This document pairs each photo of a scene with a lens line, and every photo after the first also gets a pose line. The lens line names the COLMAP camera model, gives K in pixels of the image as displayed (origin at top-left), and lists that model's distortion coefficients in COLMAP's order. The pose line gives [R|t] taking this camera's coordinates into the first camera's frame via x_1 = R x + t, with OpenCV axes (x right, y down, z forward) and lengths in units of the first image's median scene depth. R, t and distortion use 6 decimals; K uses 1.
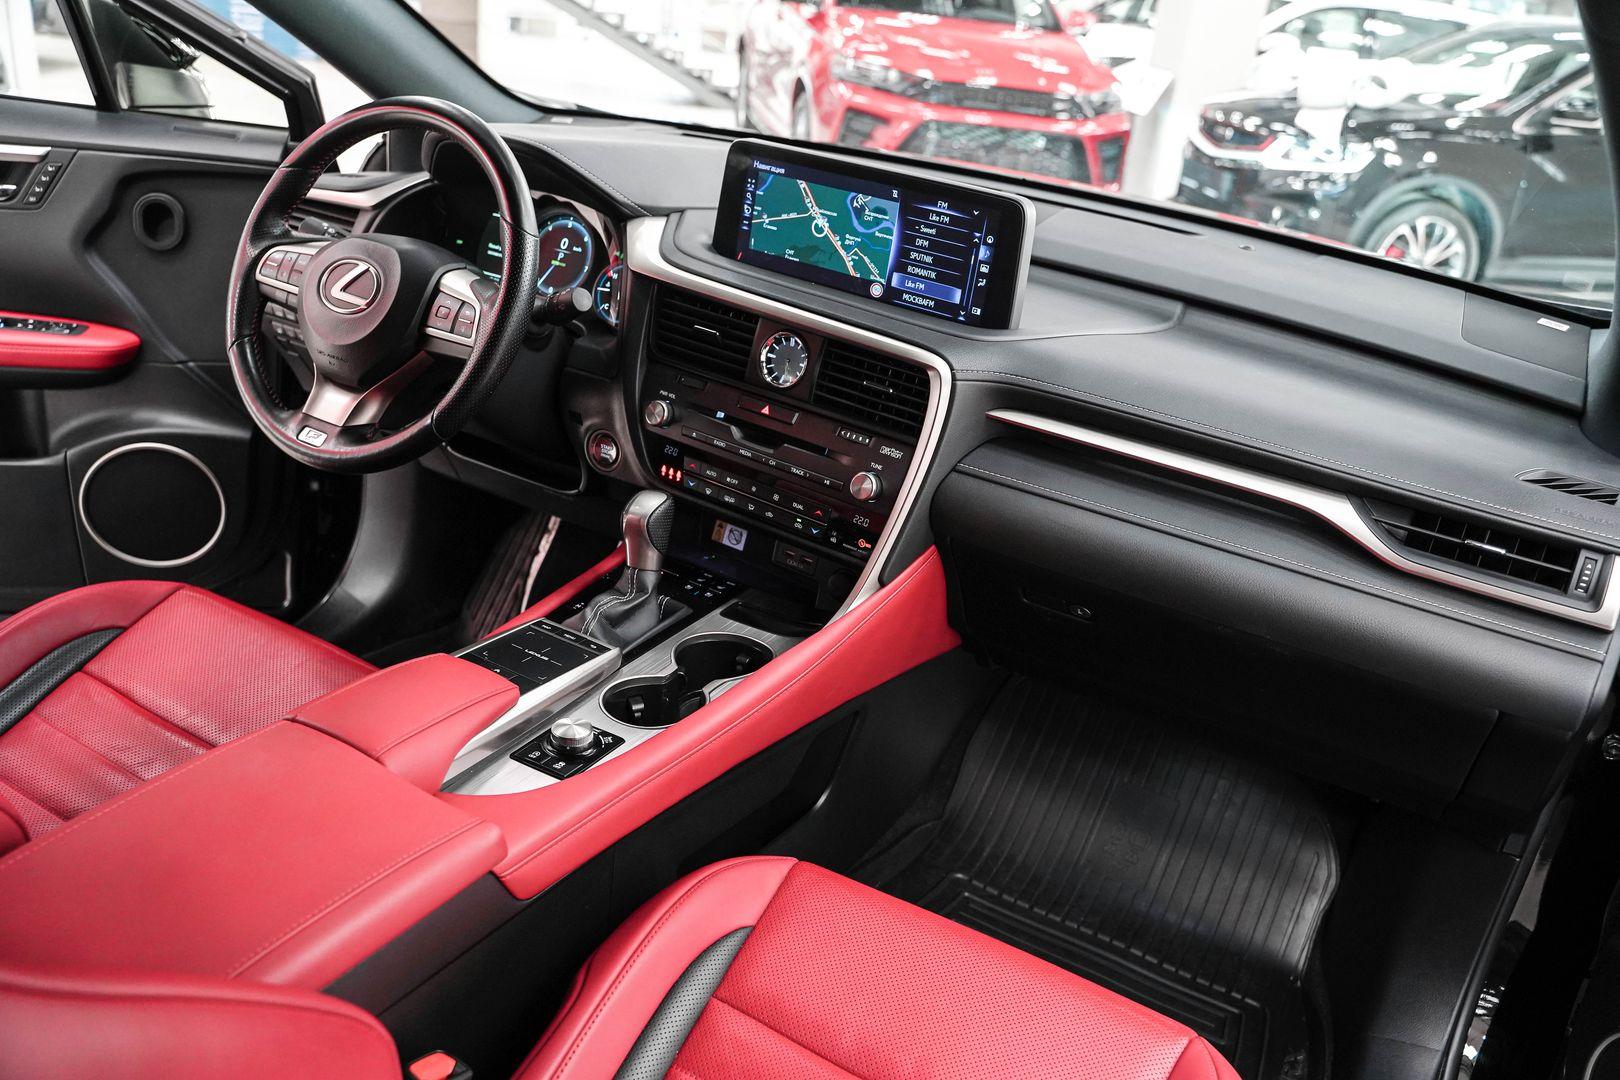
lens RADIAL K [[1322.8, 0, 810.0], [0, 1322.8, 540.0], [0, 0, 1]] dist [-0.120454, 0.101634]
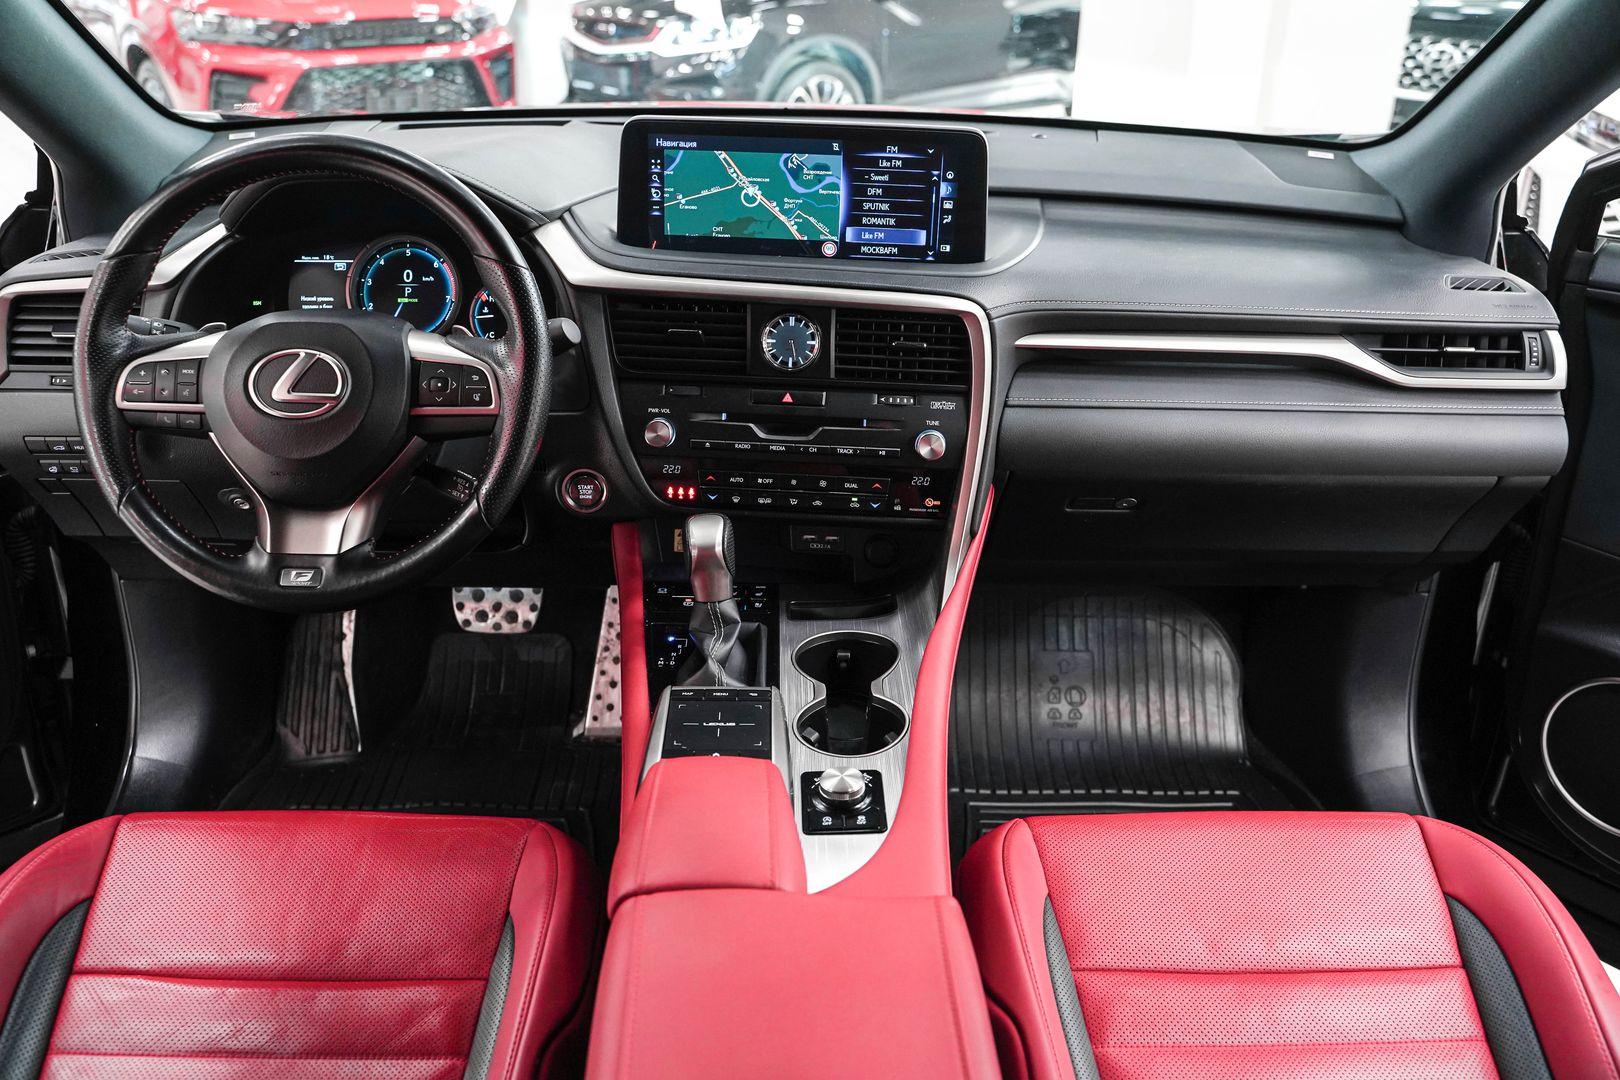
lens RADIAL K [[1322.8, 0, 810.0], [0, 1322.8, 540.0], [0, 0, 1]] dist [-0.120454, 0.101634]
pose [[0.857494, -0.304475, 0.414727, -0.422090], [0.276437, 0.952506, 0.127727, -0.112630], [-0.433919, 0.005121, 0.900937, 0.137715]]
